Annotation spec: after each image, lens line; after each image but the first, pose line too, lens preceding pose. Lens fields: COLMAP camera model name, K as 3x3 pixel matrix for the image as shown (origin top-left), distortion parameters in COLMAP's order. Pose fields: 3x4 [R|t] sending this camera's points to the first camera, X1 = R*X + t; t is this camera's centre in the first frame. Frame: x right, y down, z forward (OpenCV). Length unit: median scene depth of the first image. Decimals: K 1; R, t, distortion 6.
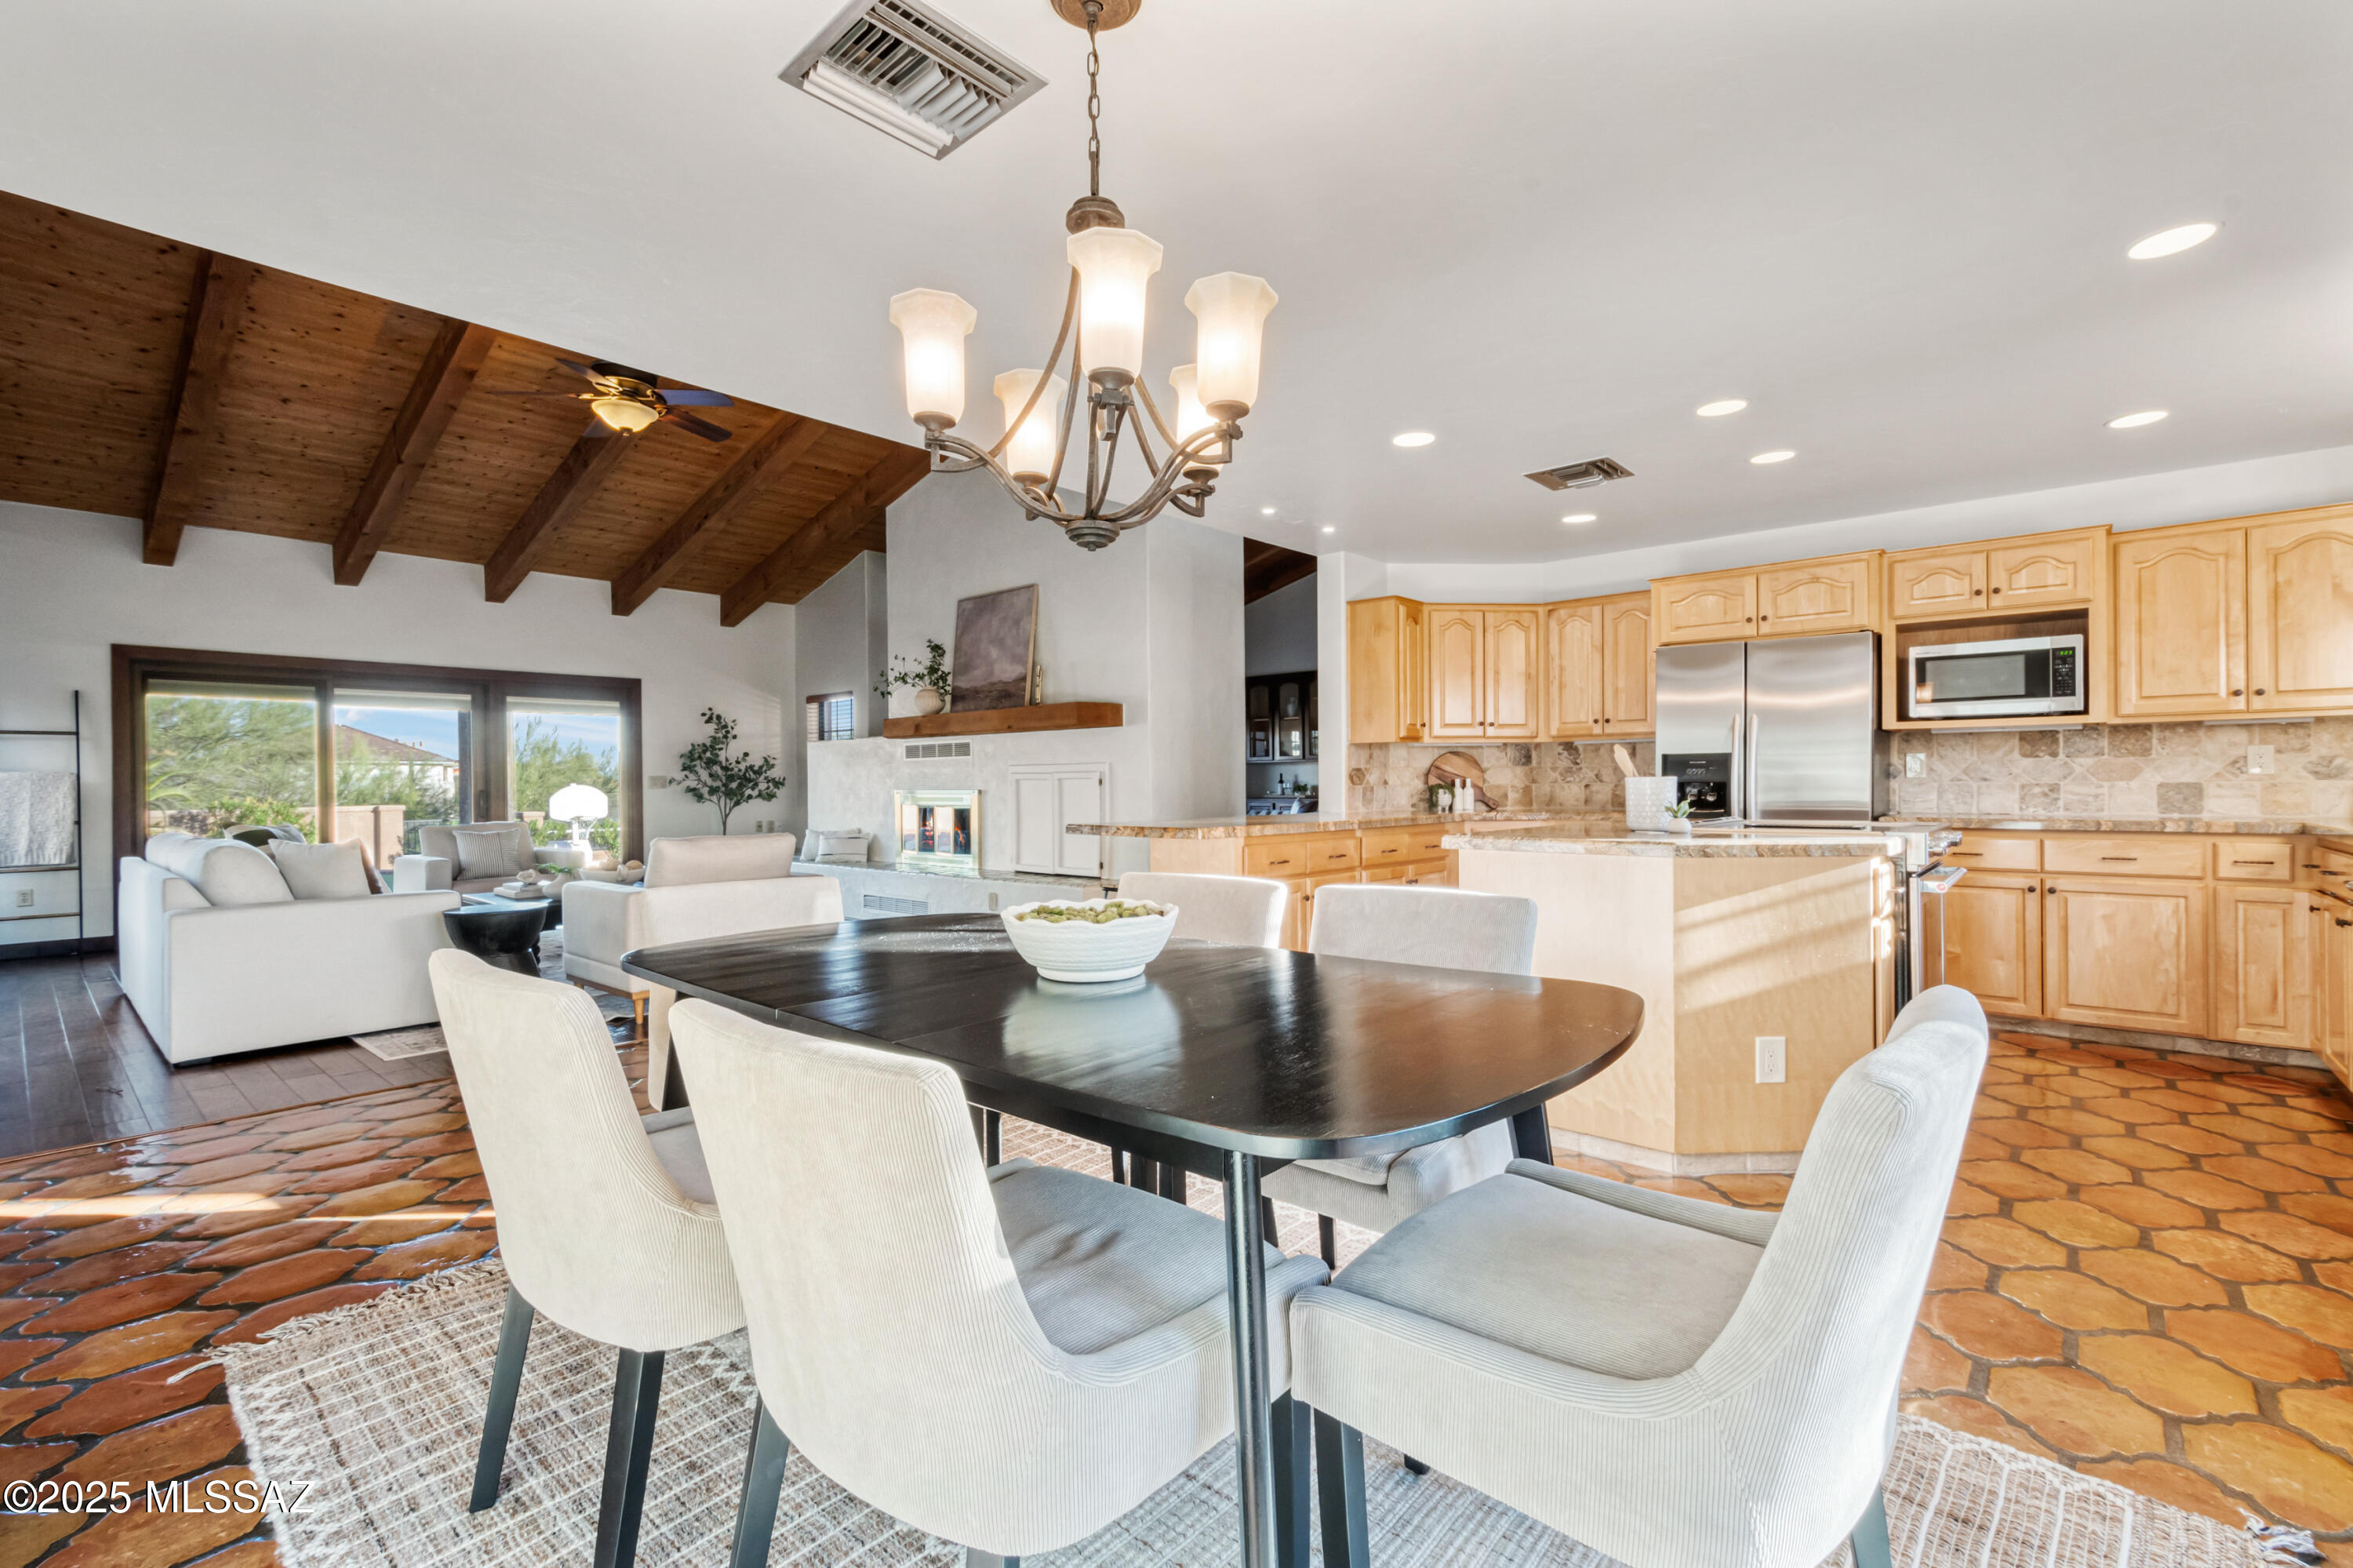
lens RADIAL K [[1032.8, 0, 1189.5], [0, 1032.8, 785.2], [0, 0, 1]] dist [0.009217, -0.001708]
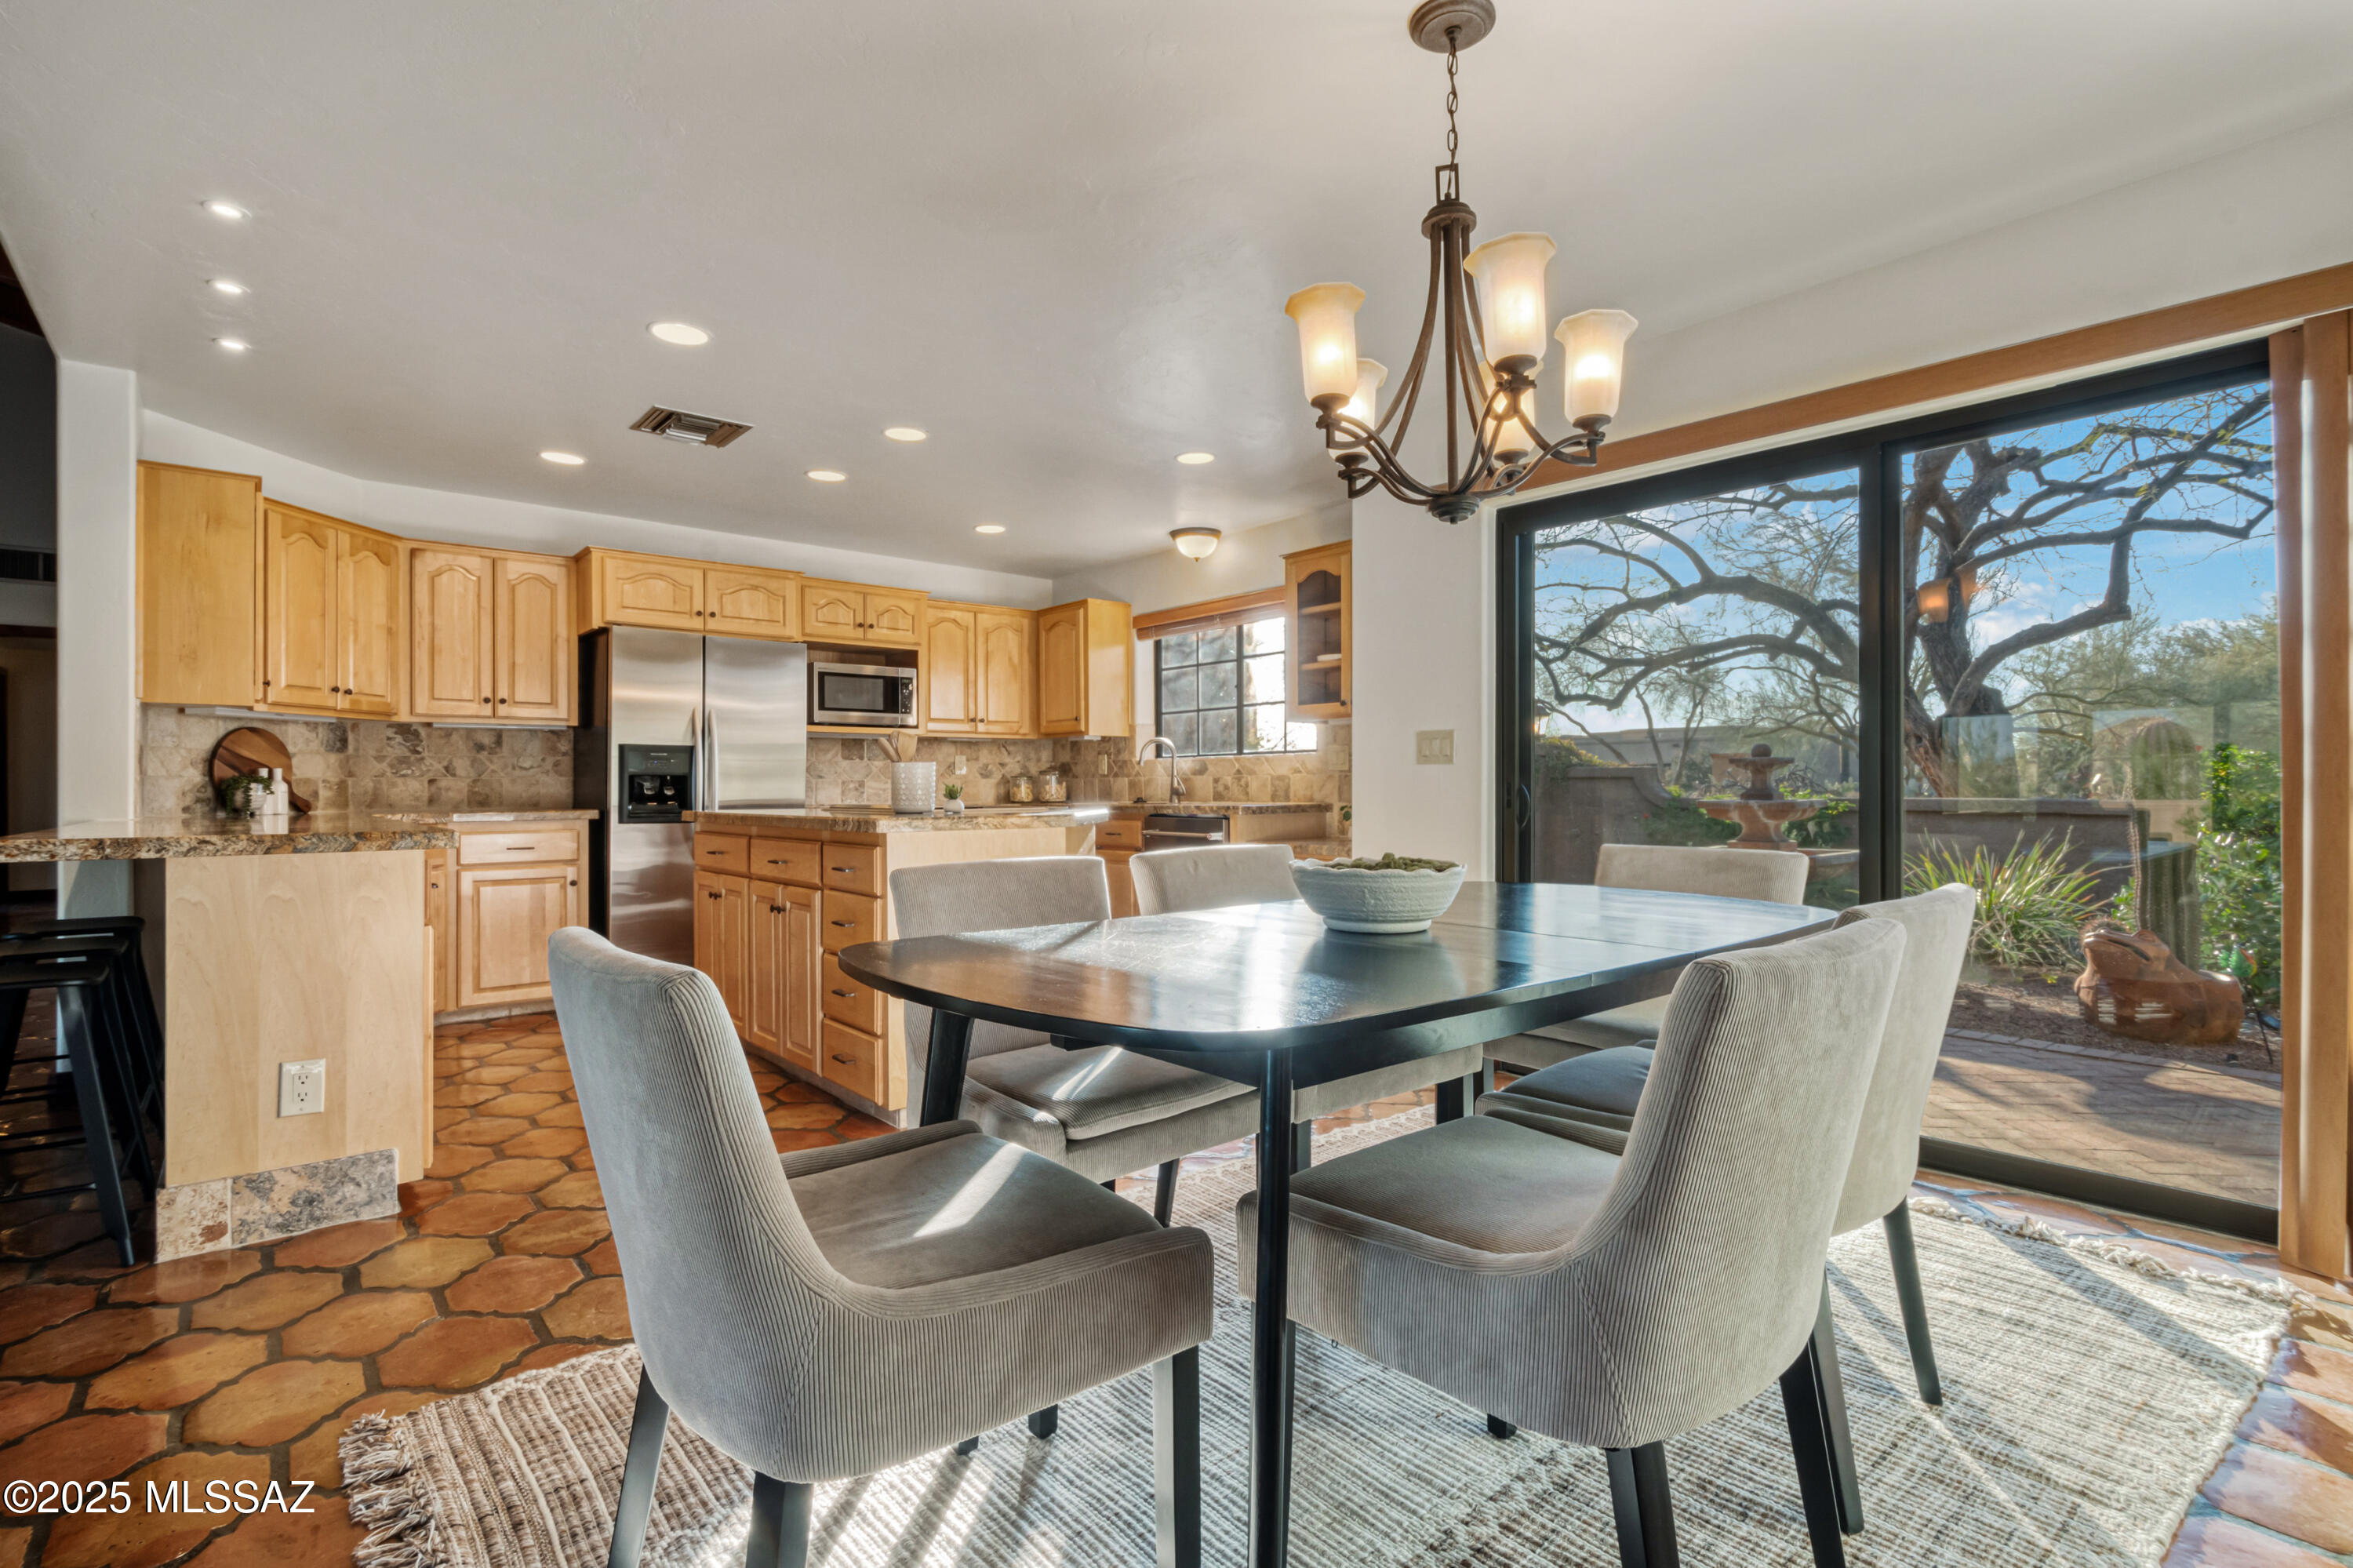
lens RADIAL K [[1094.8, 0, 1182.7], [0, 1094.8, 792.4], [0, 0, 1]] dist [-0.001289, -0.001200]
pose [[0.149586, 0.001286, 0.988748, -0.431974], [0.005536, 0.999982, -0.002138, 0.017681], [-0.988733, 0.005793, 0.149576, 0.381545]]
